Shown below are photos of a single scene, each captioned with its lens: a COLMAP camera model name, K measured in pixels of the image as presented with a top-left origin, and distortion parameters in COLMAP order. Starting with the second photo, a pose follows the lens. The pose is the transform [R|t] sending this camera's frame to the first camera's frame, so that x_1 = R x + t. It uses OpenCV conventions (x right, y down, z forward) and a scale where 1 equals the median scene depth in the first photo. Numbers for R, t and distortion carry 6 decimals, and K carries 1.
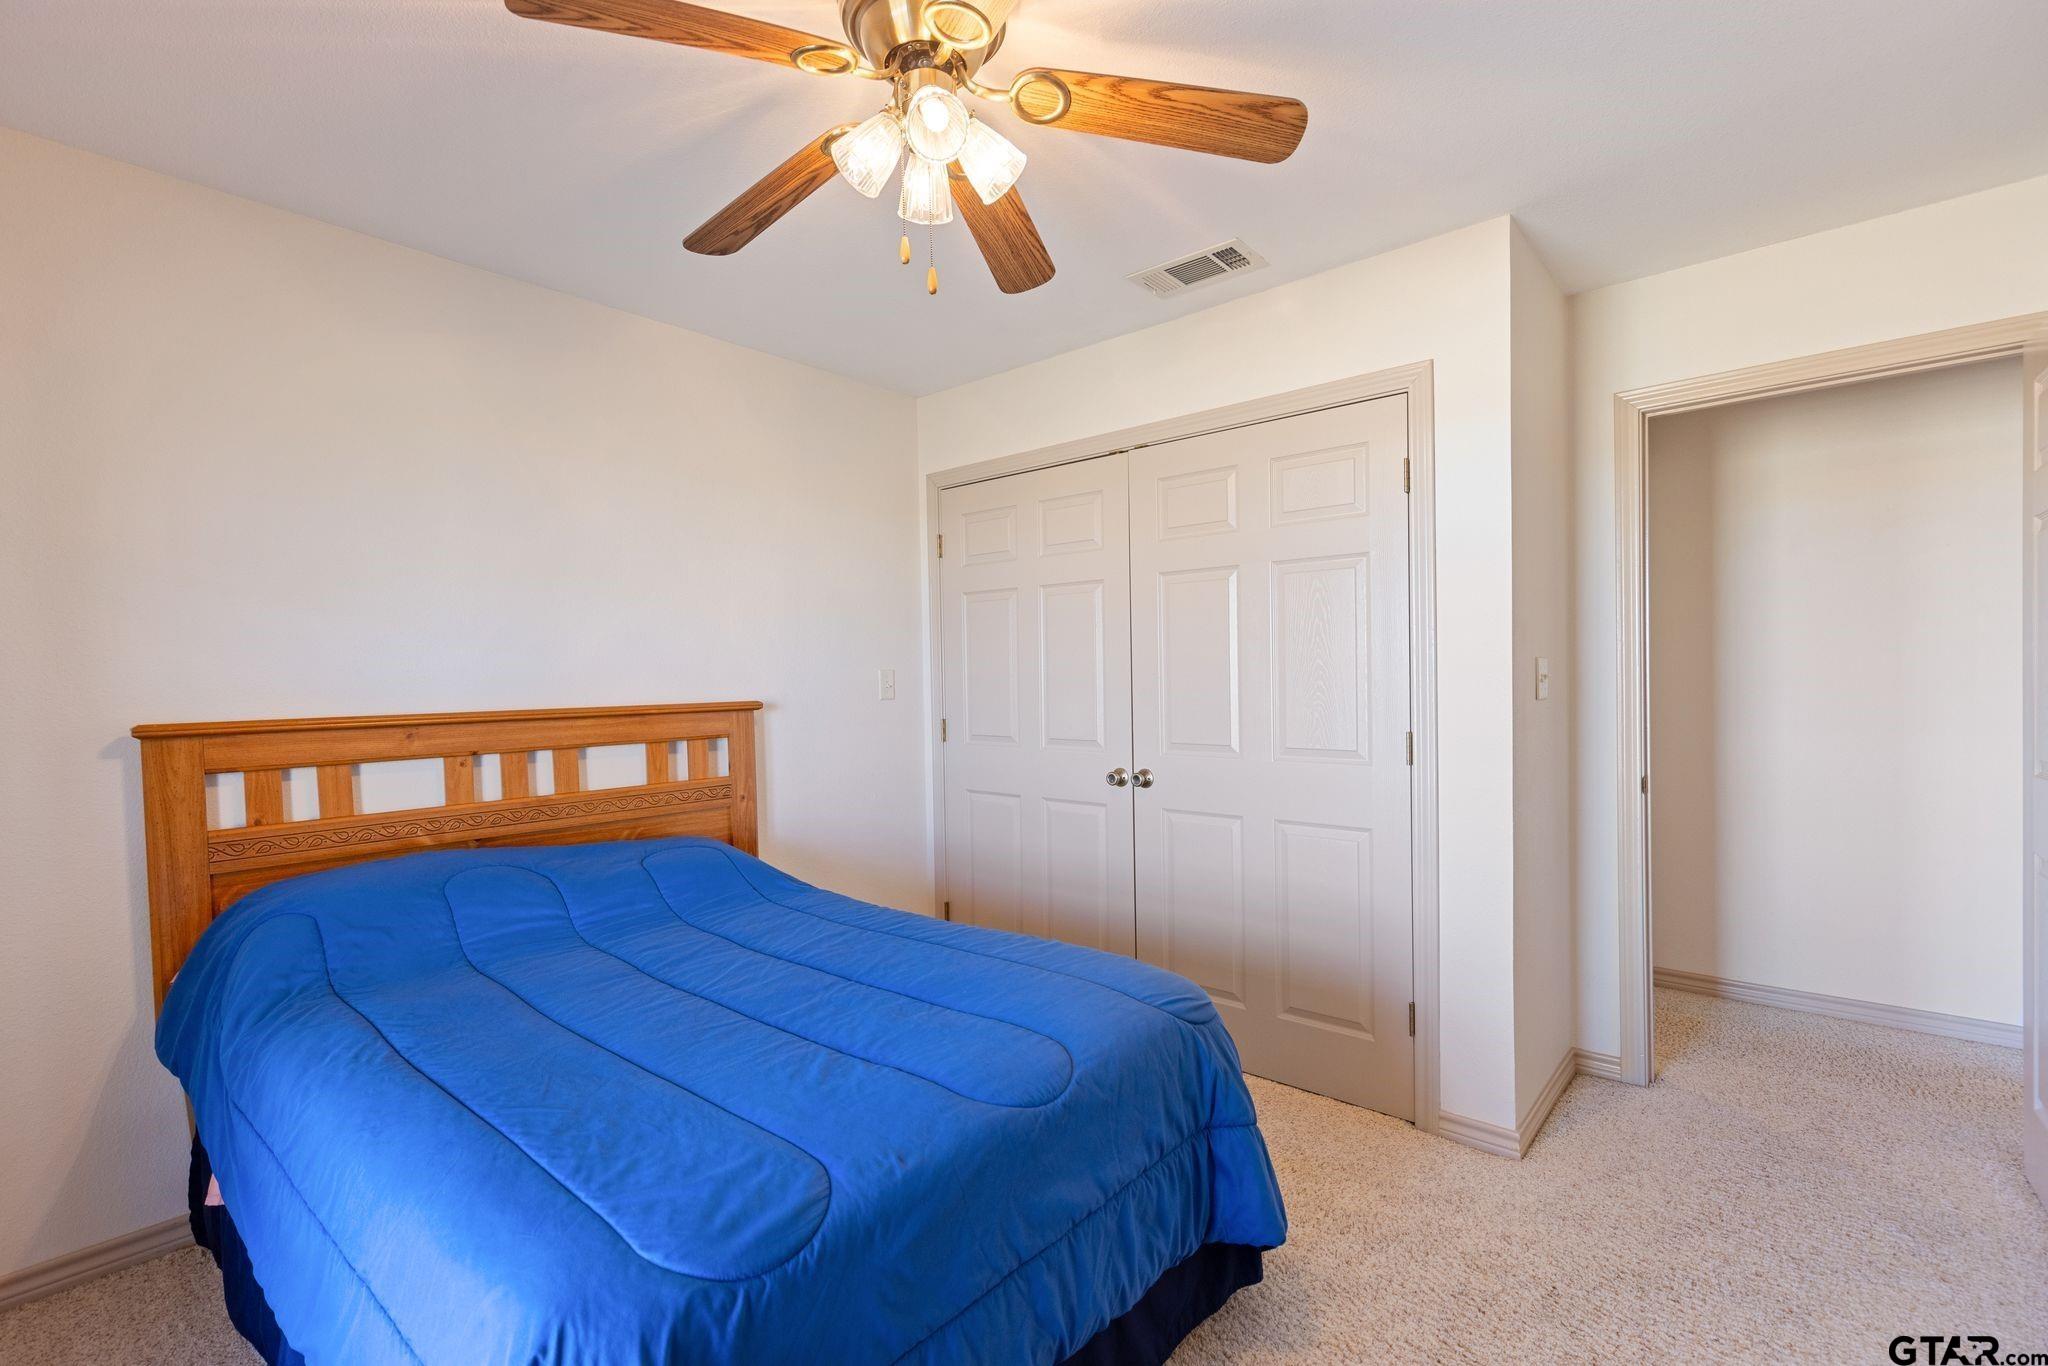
lens RADIAL K [[928.4, 0, 1006.9], [0, 928.4, 687.6], [0, 0, 1]] dist [-0.002406, -0.000321]
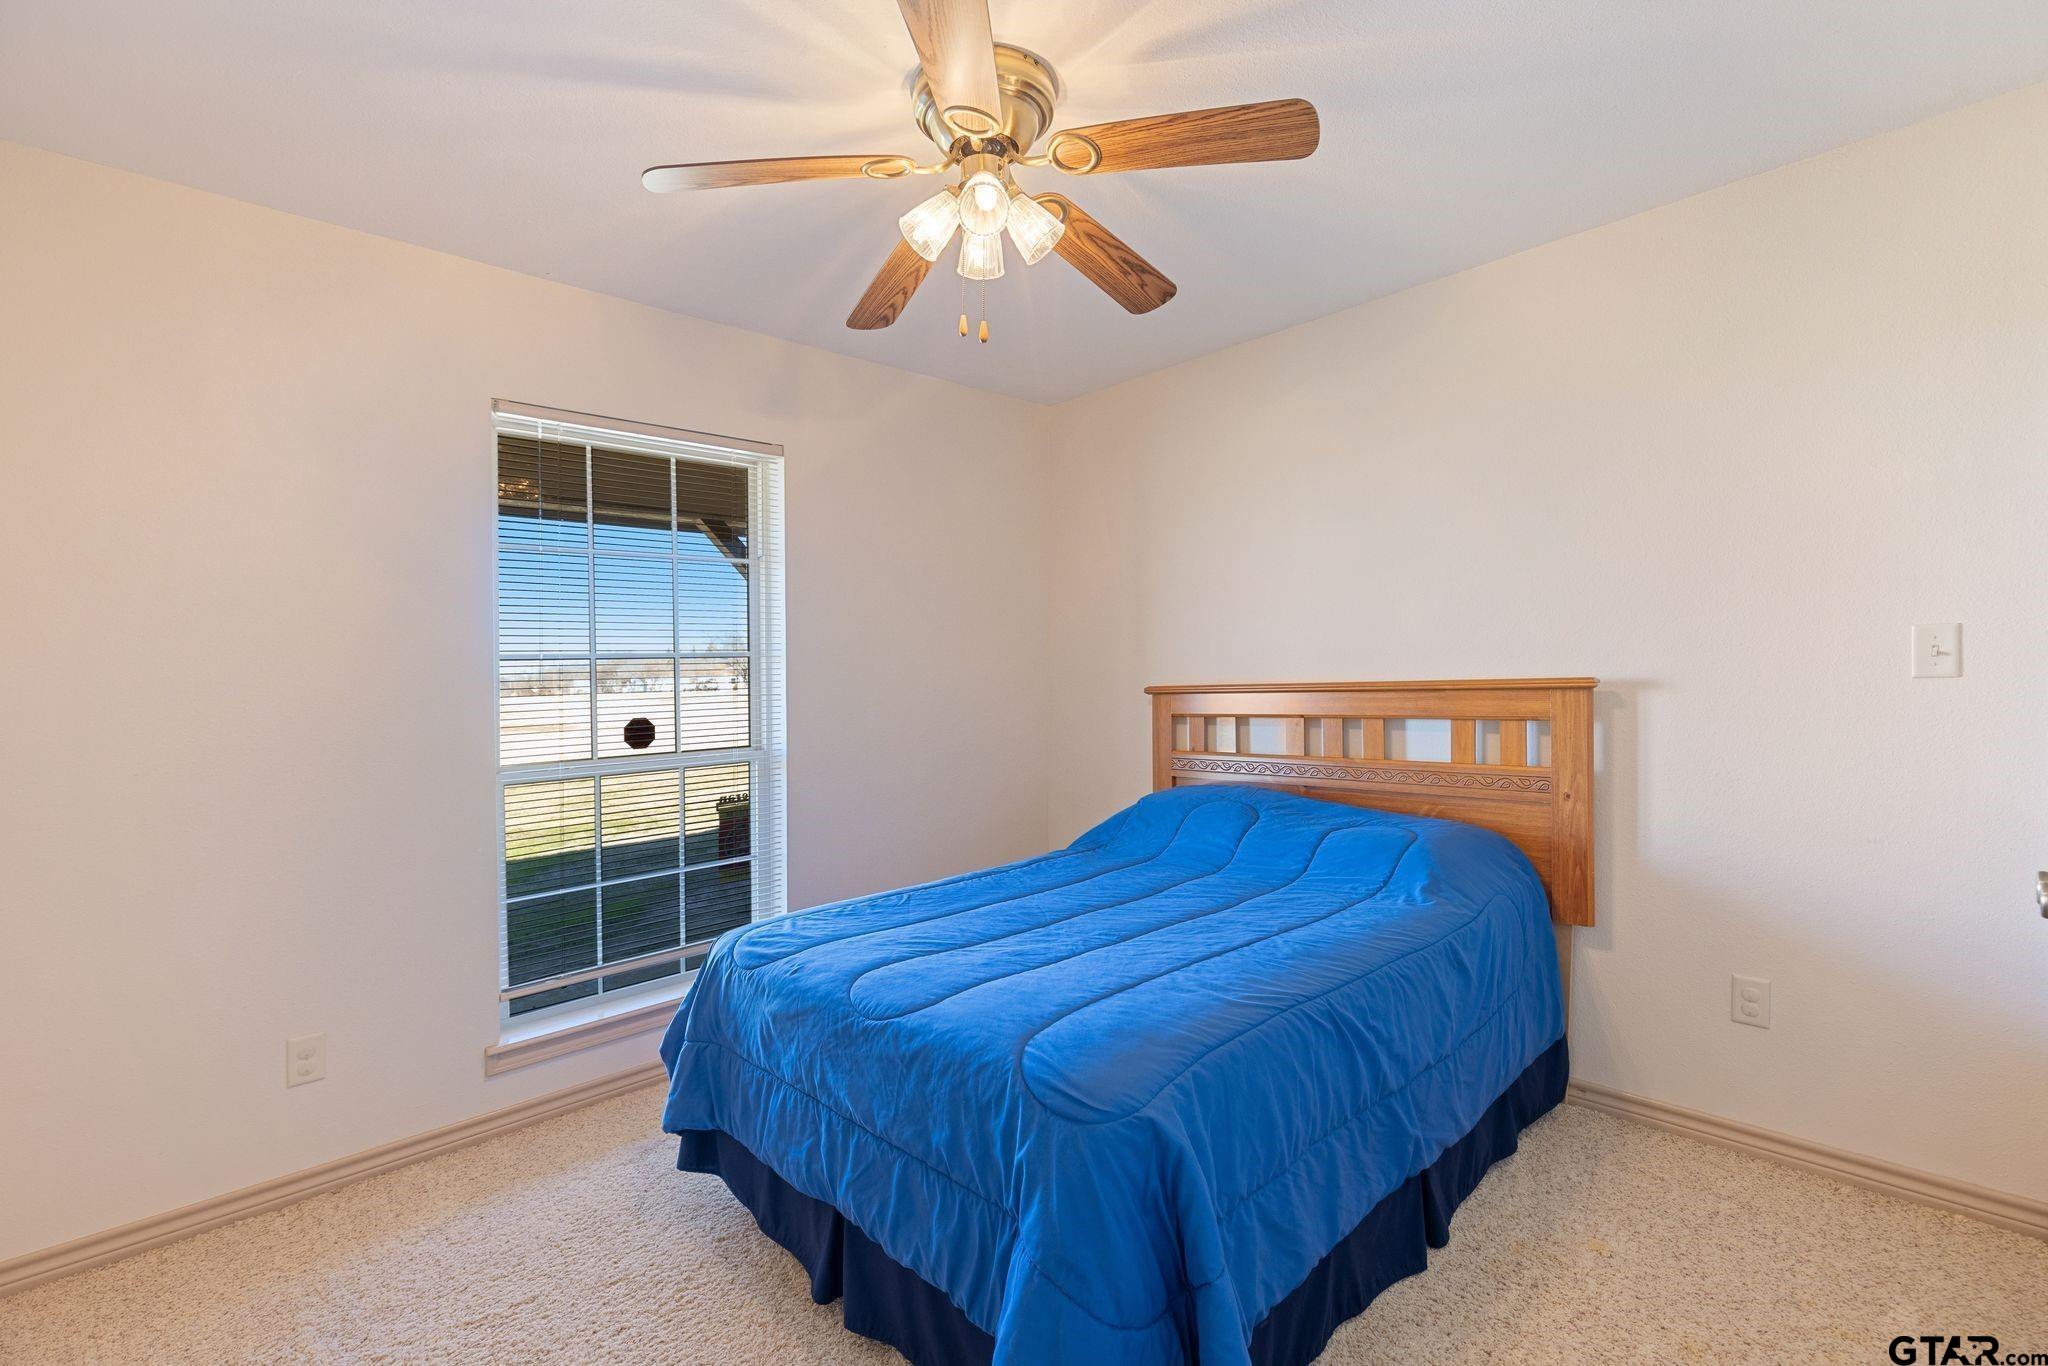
lens RADIAL K [[928.4, 0, 1007.9], [0, 928.4, 679.7], [0, 0, 1]] dist [-0.002406, -0.000321]
pose [[-0.107126, 0.031580, -0.993744, 0.623496], [0.028451, 0.999184, 0.028686, -0.022854], [0.993838, -0.025200, -0.107937, 0.654920]]
